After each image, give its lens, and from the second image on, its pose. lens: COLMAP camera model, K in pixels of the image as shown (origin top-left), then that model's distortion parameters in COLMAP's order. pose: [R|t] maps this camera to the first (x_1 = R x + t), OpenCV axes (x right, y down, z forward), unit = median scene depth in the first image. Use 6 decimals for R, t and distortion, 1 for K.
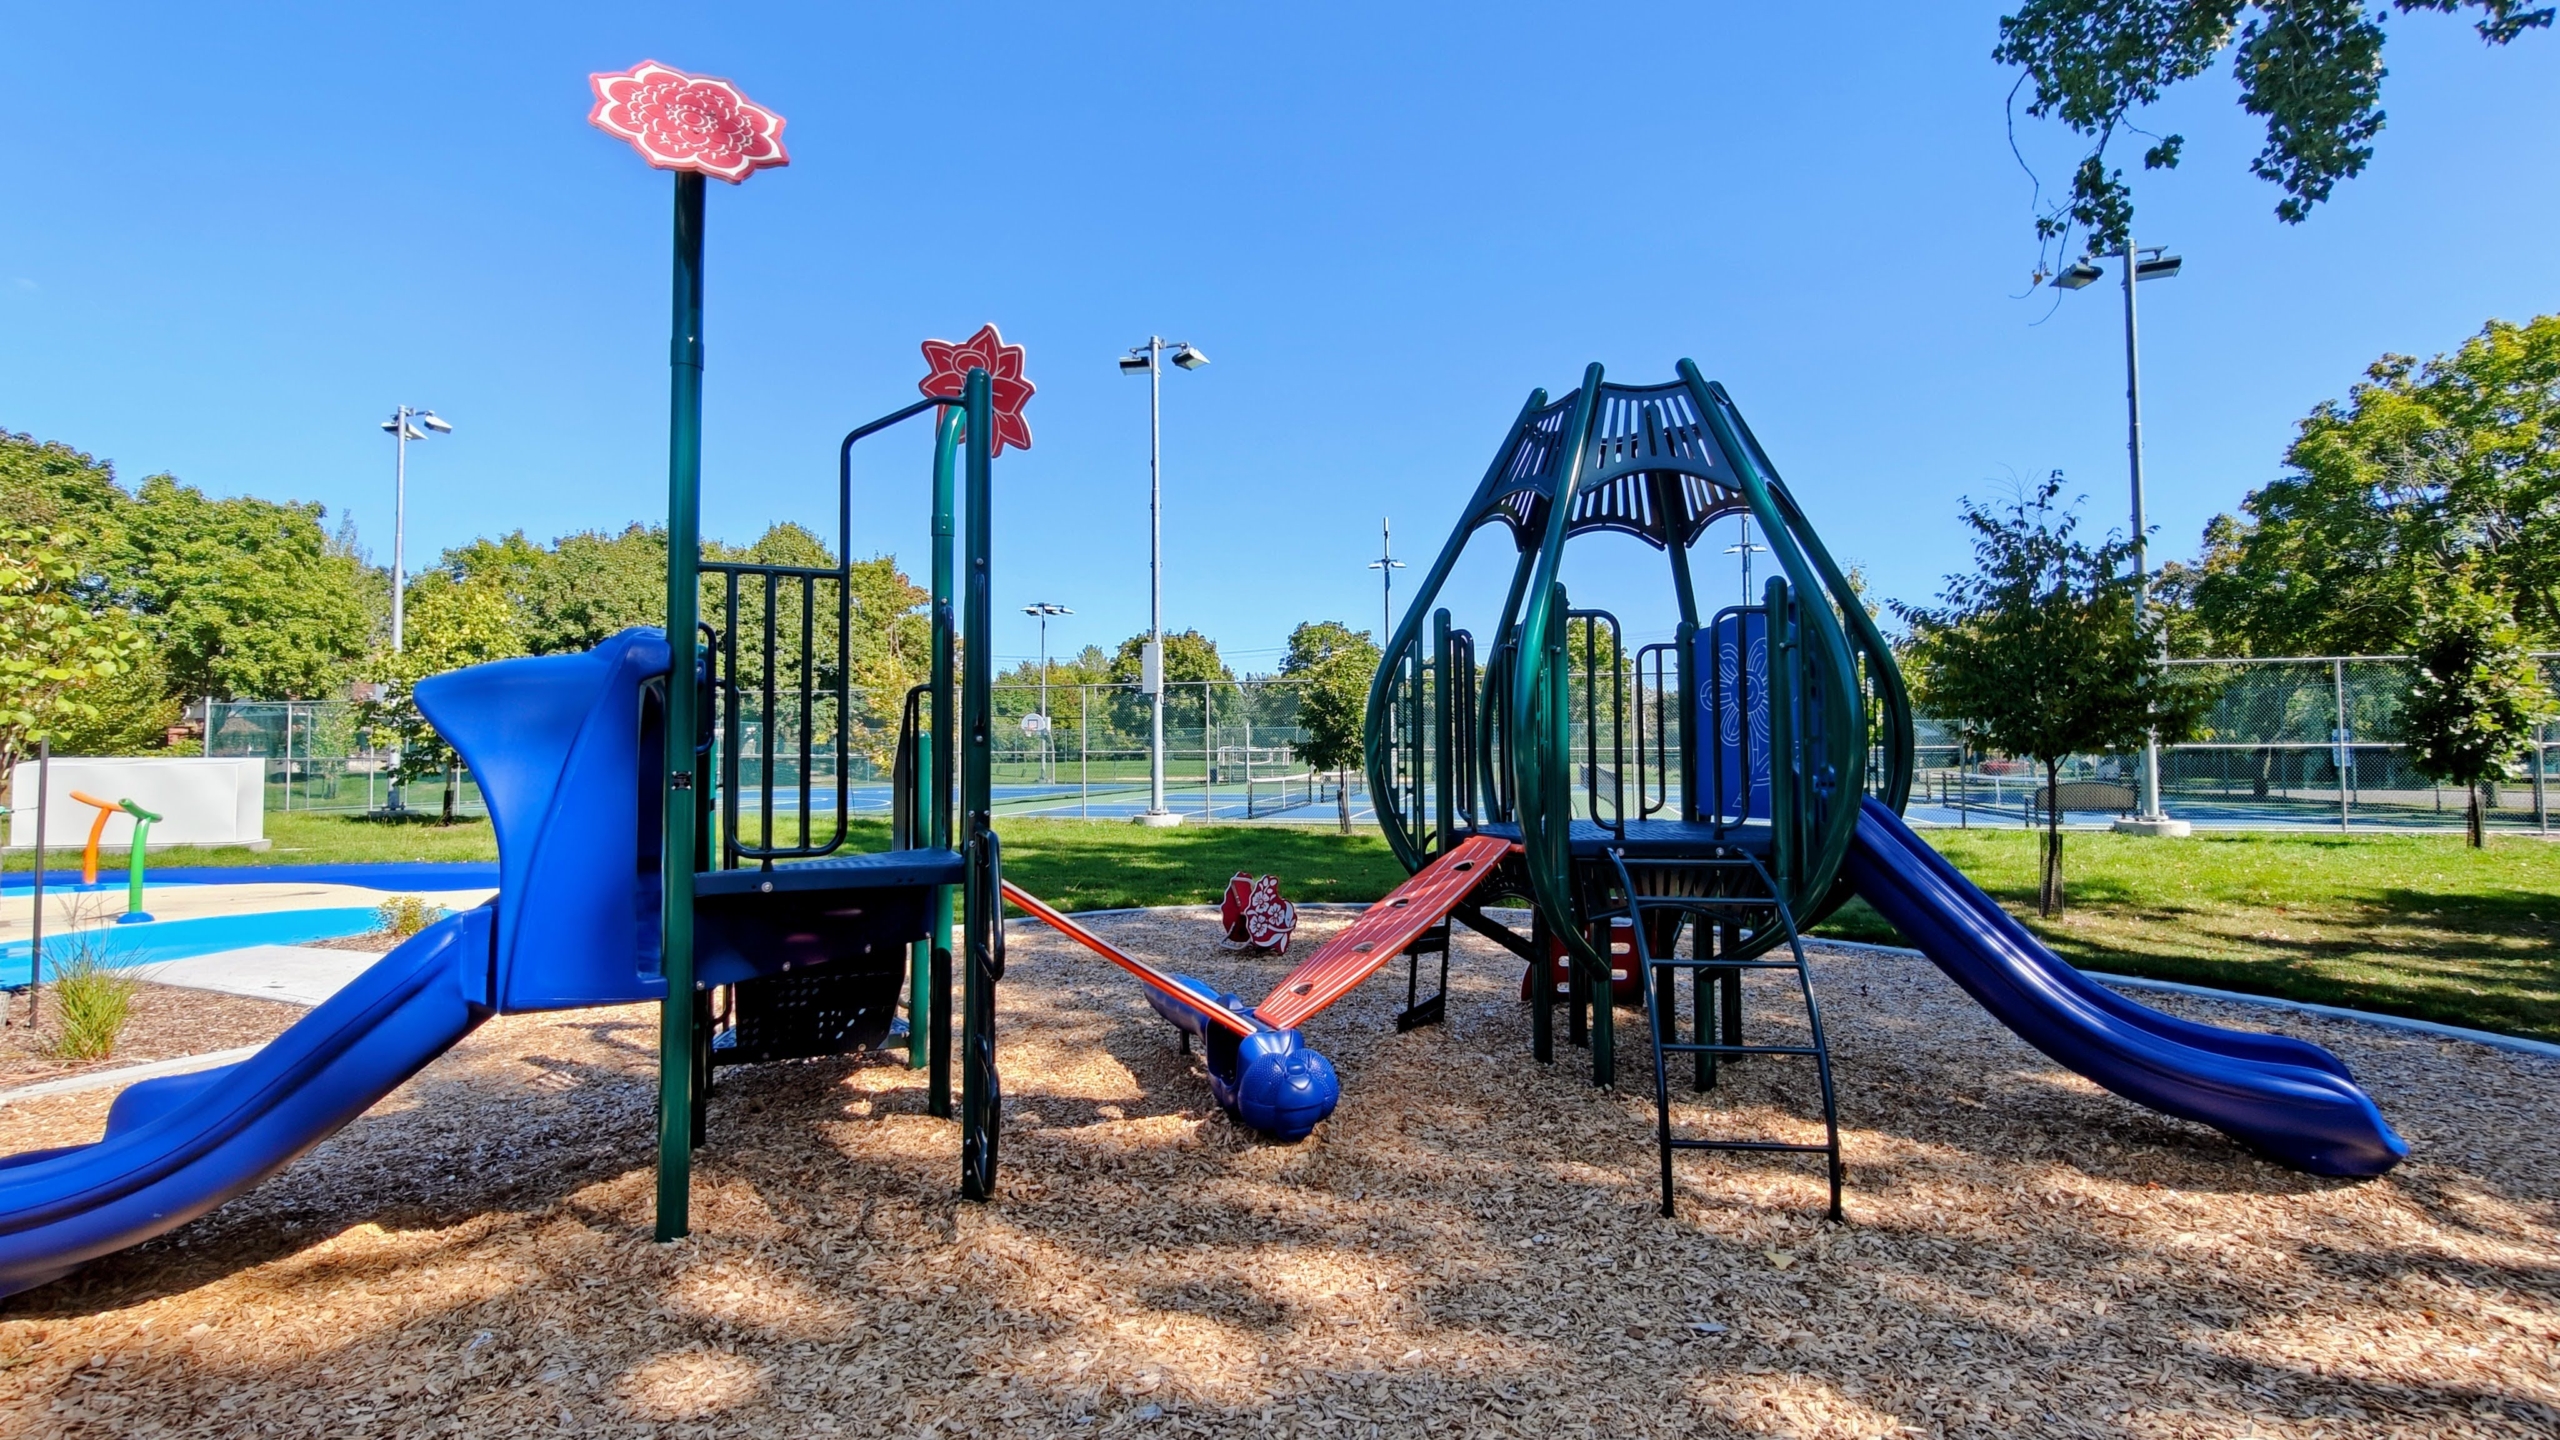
lens RADIAL K [[1132.9, 0, 1276.6], [0, 1132.9, 711.0], [0, 0, 1]] dist [-0.000155, 0.000451]
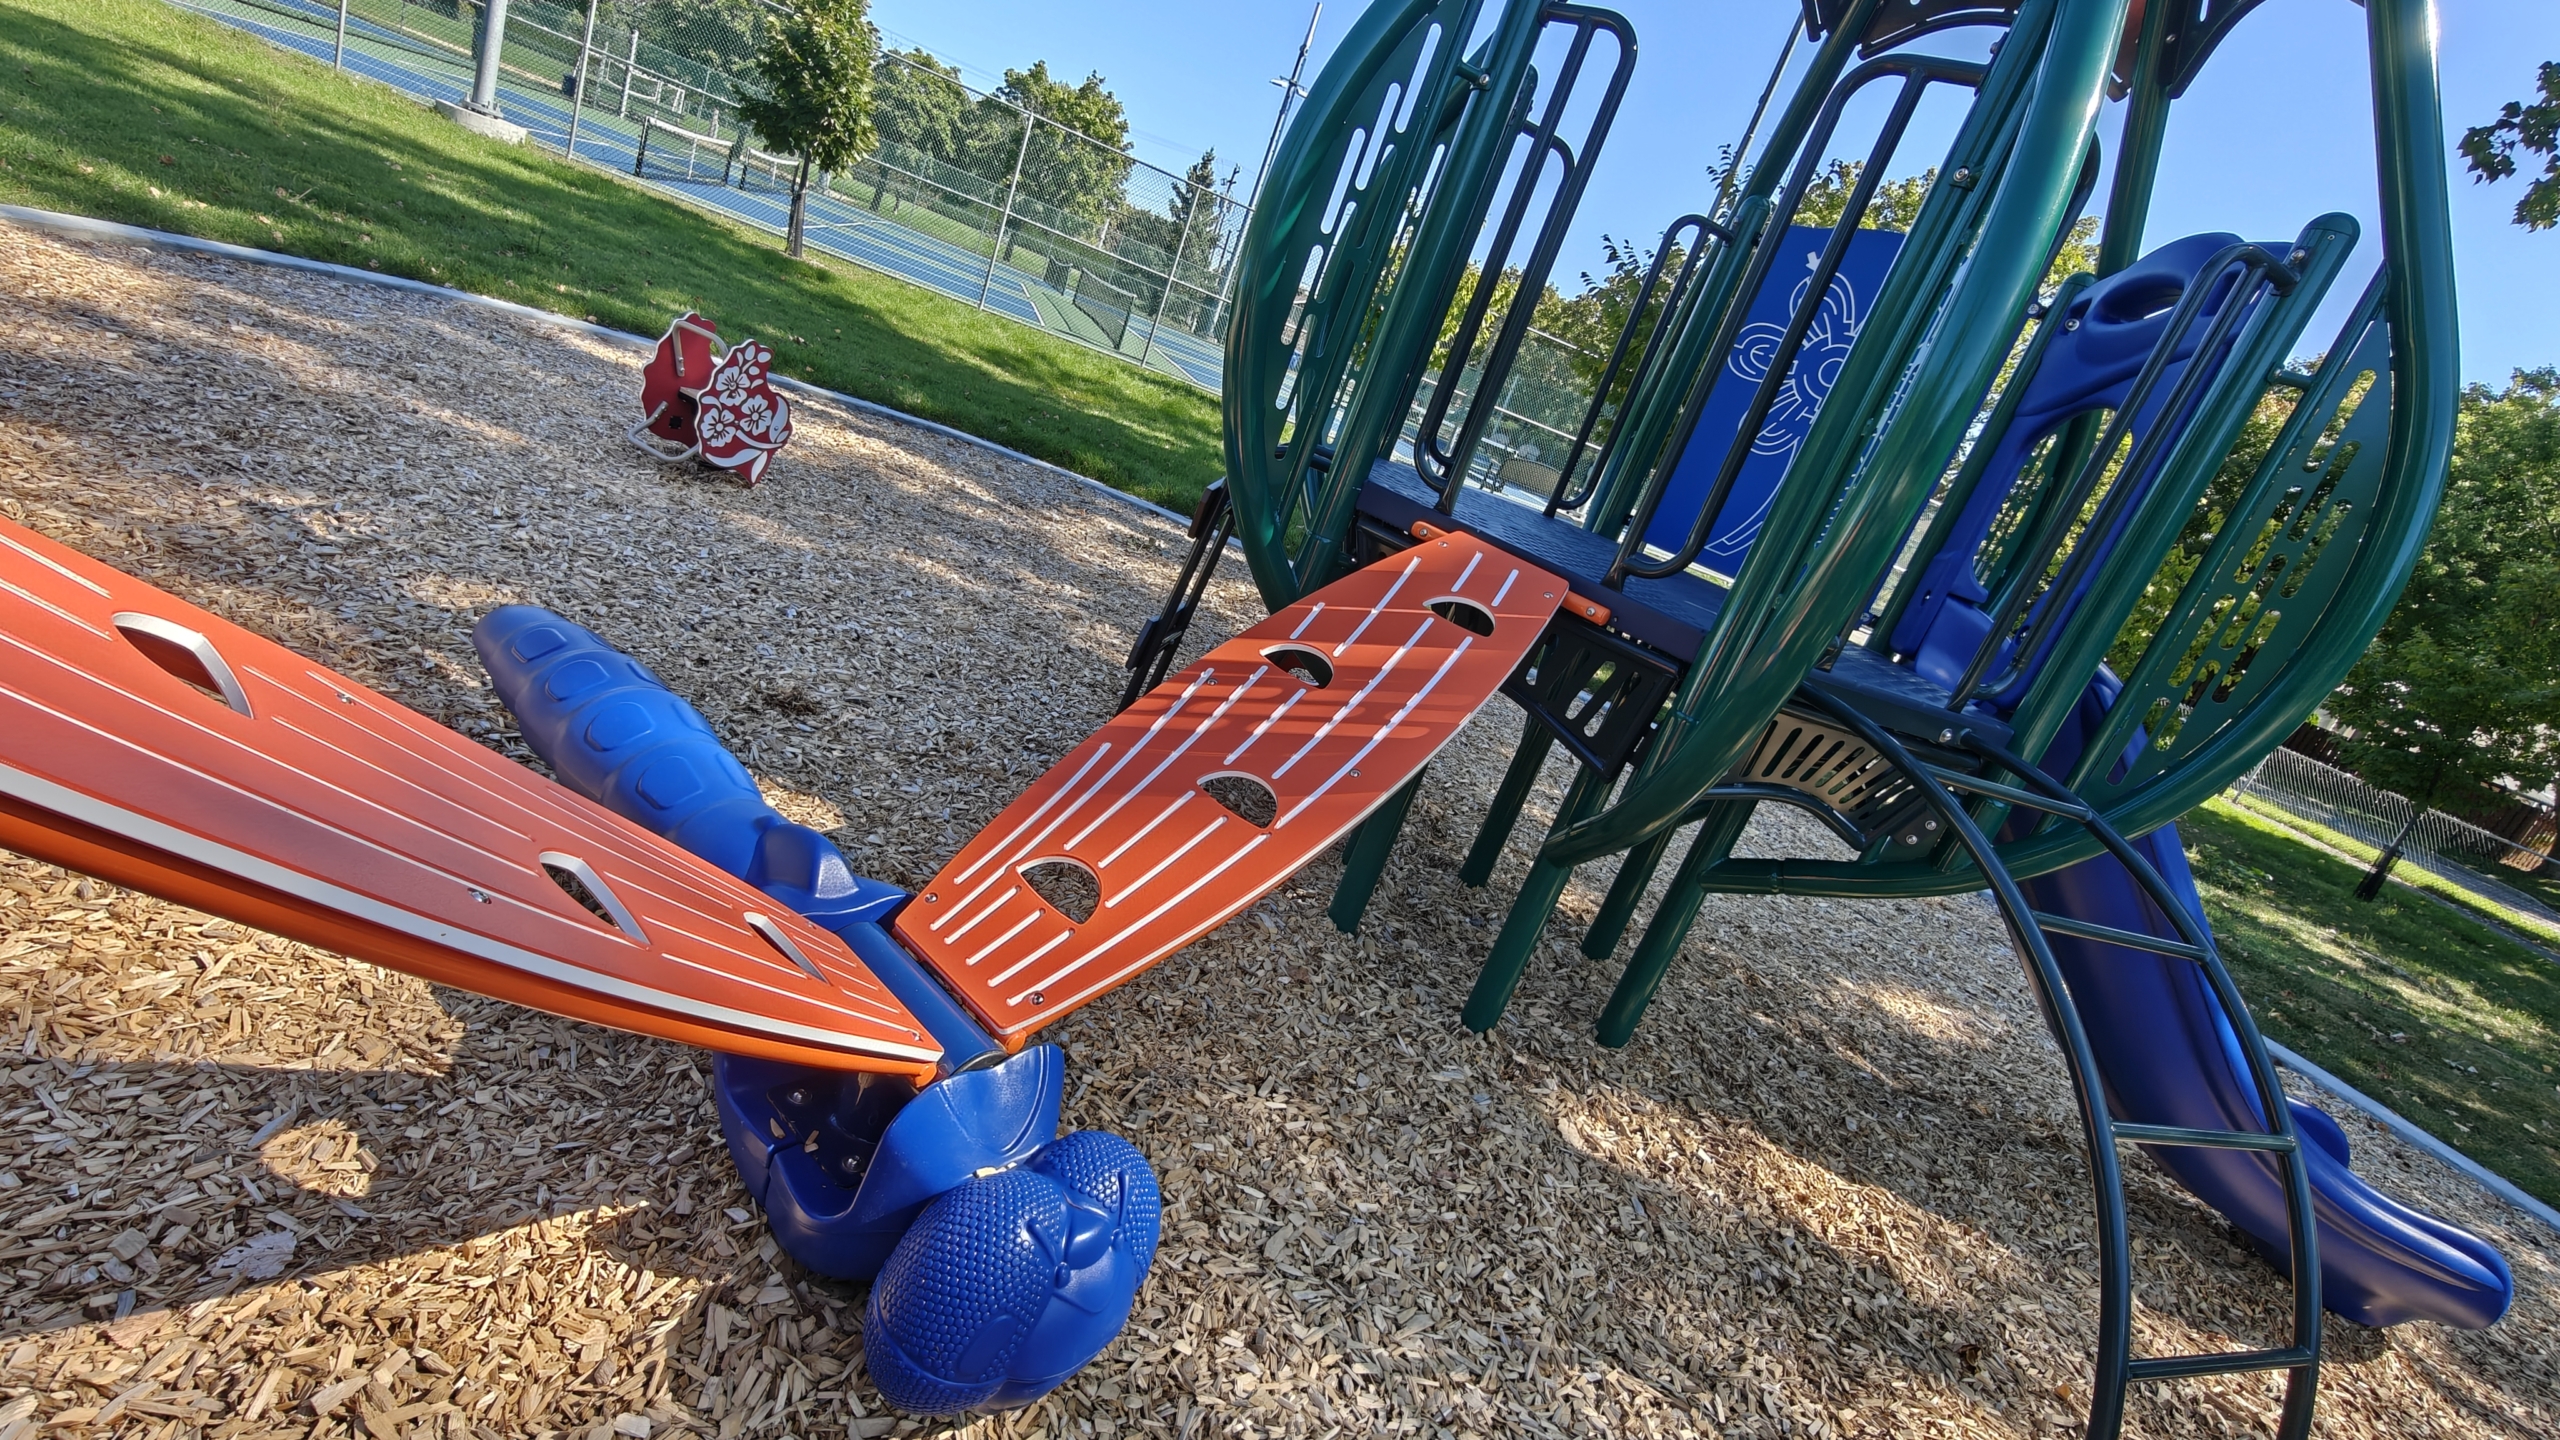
lens RADIAL K [[1132.9, 0, 1276.6], [0, 1132.9, 711.0], [0, 0, 1]] dist [-0.000155, 0.000451]
pose [[0.829812, 0.151972, 0.536951, -0.041921], [-0.368861, 0.871405, 0.323411, 0.020953], [-0.418752, -0.466431, 0.779159, 0.255165]]
